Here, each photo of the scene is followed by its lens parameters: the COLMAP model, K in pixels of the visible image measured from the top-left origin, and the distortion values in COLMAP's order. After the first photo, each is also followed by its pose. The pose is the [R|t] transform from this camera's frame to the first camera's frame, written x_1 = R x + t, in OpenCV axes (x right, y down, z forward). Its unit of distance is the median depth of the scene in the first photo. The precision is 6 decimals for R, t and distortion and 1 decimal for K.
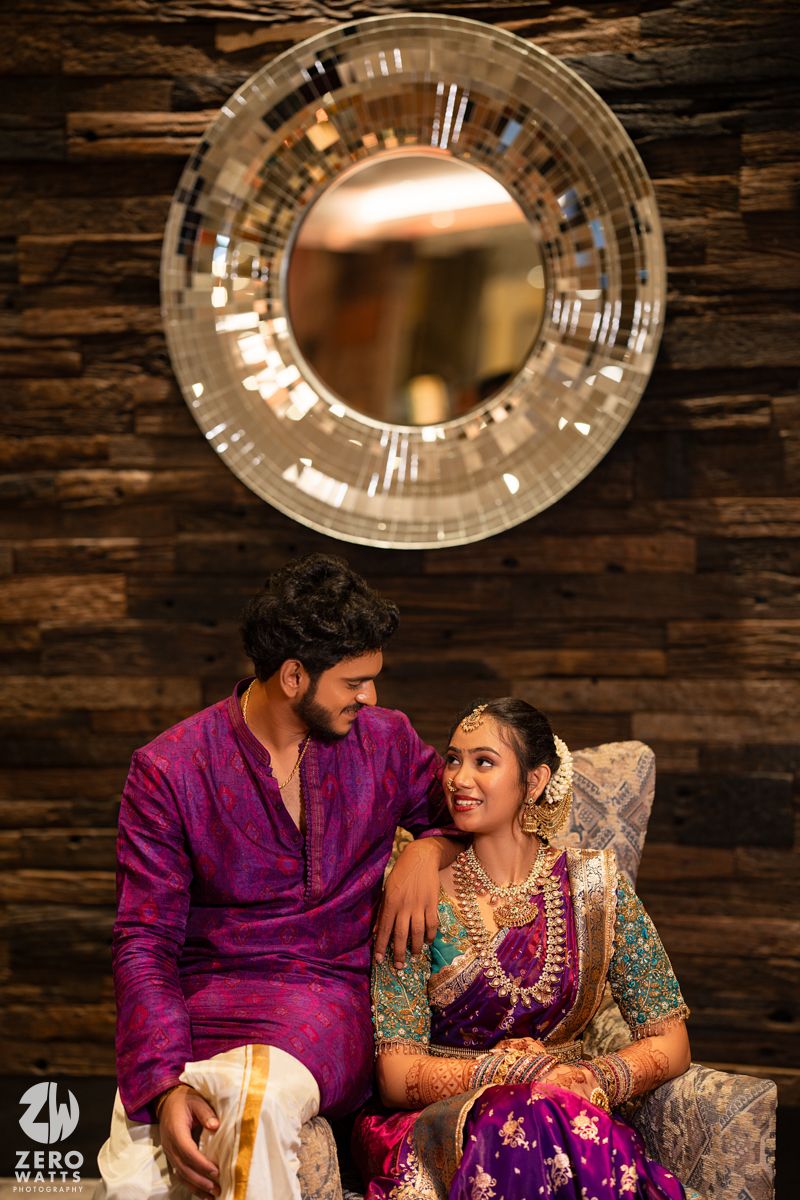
lens RADIAL K [[2786.5, 0, 400.0], [0, 2786.5, 600.0], [0, 0, 1]] dist [0.291635, 0.663135]
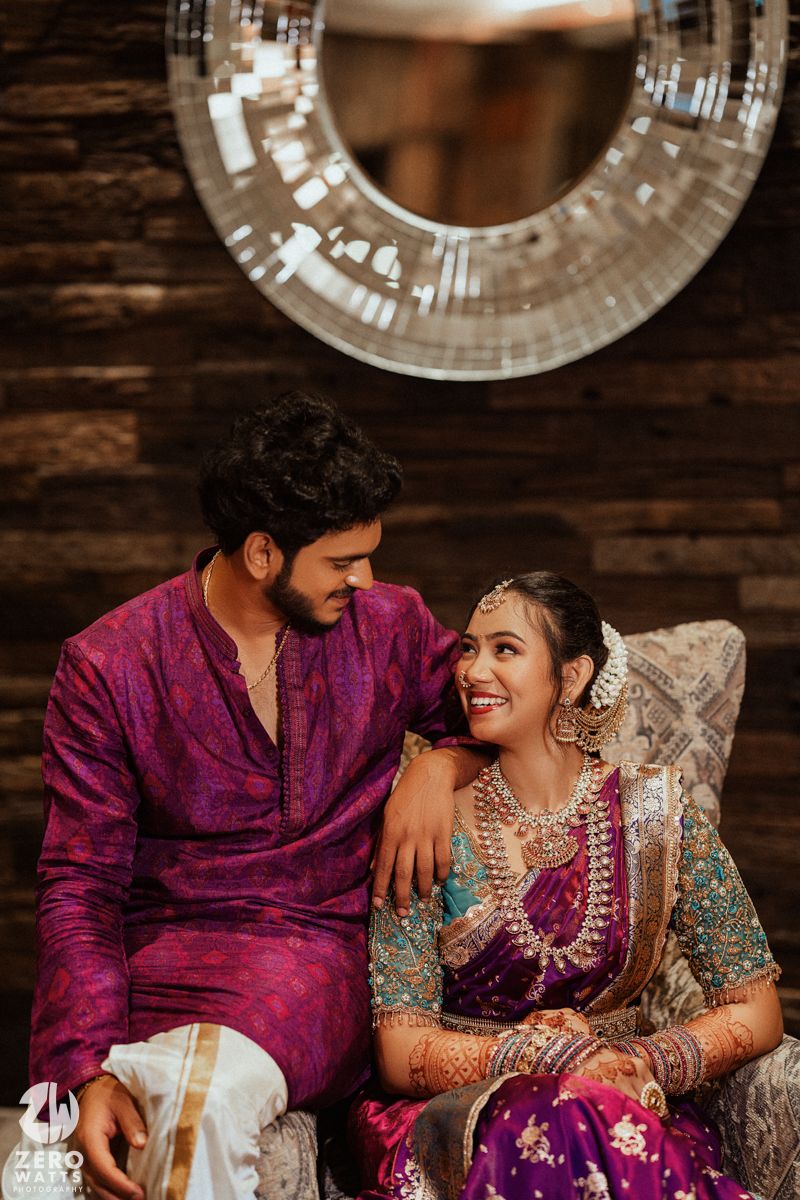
lens RADIAL K [[2803.0, 0, 405.8], [0, 2803.0, 621.5], [0, 0, 1]] dist [0.521294, -0.025916]
pose [[0.998045, -0.001075, -0.062498, 0.049624], [0.005324, 0.997681, 0.067857, -0.004495], [0.062280, -0.068058, 0.995736, 0.218643]]
